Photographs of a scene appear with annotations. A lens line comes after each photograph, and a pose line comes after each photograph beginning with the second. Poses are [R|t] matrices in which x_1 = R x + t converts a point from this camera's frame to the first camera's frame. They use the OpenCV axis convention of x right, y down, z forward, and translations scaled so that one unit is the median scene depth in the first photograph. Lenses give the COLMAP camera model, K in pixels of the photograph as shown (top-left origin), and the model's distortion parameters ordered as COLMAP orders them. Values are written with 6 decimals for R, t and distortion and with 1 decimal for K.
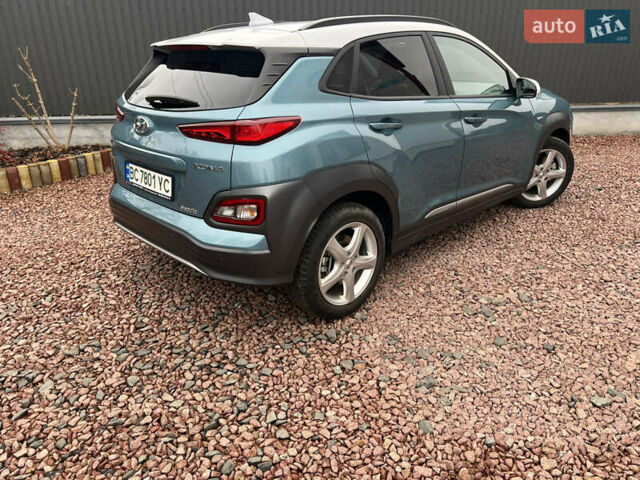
lens RADIAL K [[493.2, 0, 320.0], [0, 493.2, 240.0], [0, 0, 1]] dist [0.060873, -0.076582]
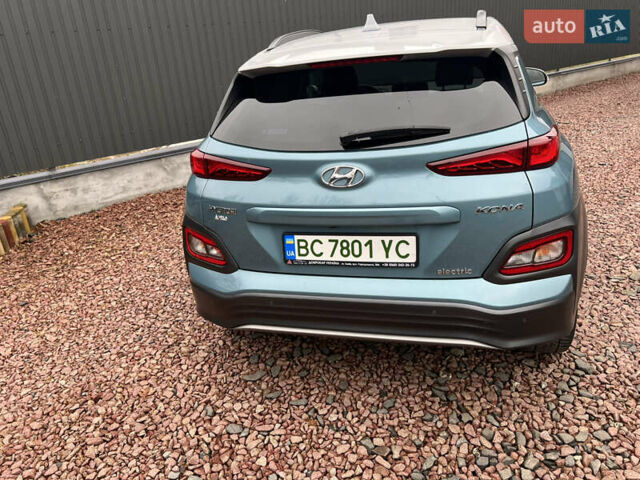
lens RADIAL K [[492.5, 0, 312.3], [0, 492.5, 230.8], [0, 0, 1]] dist [0.047874, -0.065433]
pose [[0.863264, -0.246468, 0.440486, -0.732749], [0.266597, 0.963663, 0.016729, -0.182483], [-0.428604, 0.102991, 0.897603, 0.406805]]
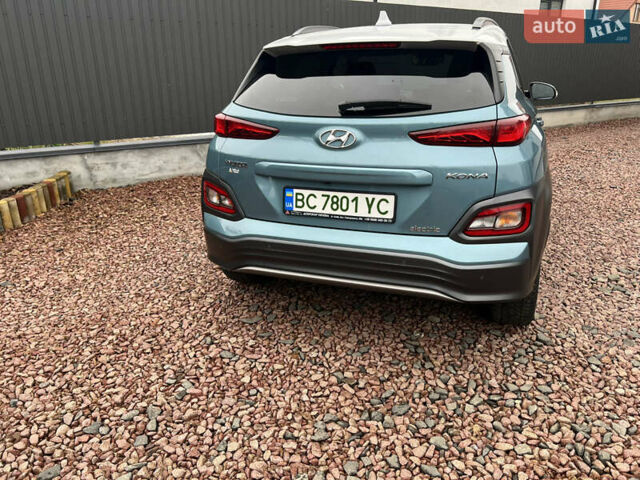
lens RADIAL K [[491.4, 0, 321.7], [0, 491.4, 238.7], [0, 0, 1]] dist [0.042297, -0.059419]
pose [[0.901360, -0.149949, 0.406283, -0.750010], [0.168703, 0.985611, -0.010512, -0.064271], [-0.398860, 0.078016, 0.913687, 0.281963]]
